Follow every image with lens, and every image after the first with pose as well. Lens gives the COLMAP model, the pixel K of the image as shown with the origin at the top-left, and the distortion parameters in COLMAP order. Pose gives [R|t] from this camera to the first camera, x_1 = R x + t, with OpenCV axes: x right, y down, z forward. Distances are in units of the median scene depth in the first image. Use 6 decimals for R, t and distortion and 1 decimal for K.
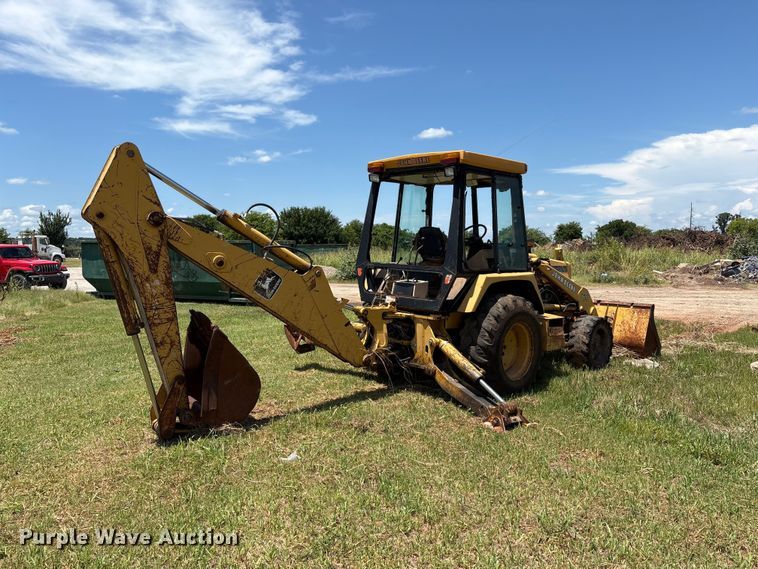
lens RADIAL K [[575.0, 0, 381.4], [0, 575.0, 278.8], [0, 0, 1]] dist [0.053410, -0.059701]
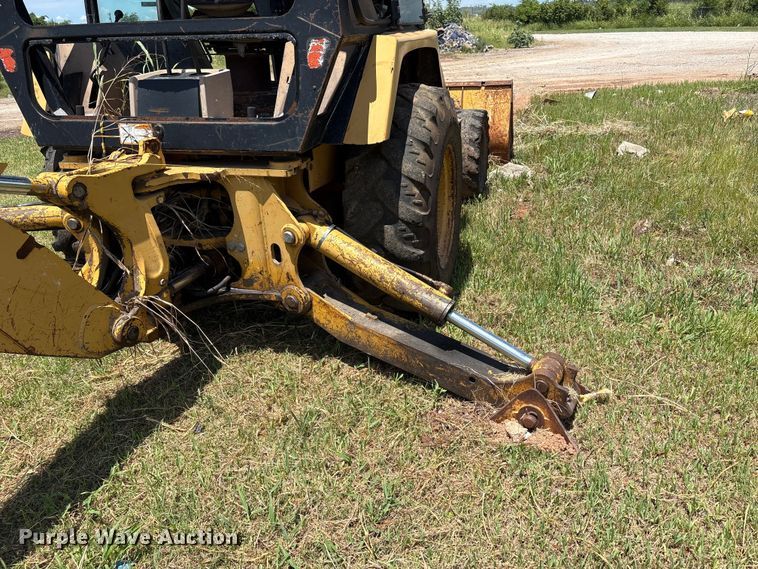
lens RADIAL K [[529.5, 0, 377.4], [0, 529.5, 288.9], [0, 0, 1]] dist [-0.012271, -0.007375]
pose [[0.844822, -0.273797, 0.459685, -0.035510], [0.076083, 0.911893, 0.403314, 0.004260], [-0.529610, -0.305755, 0.791219, 0.671009]]
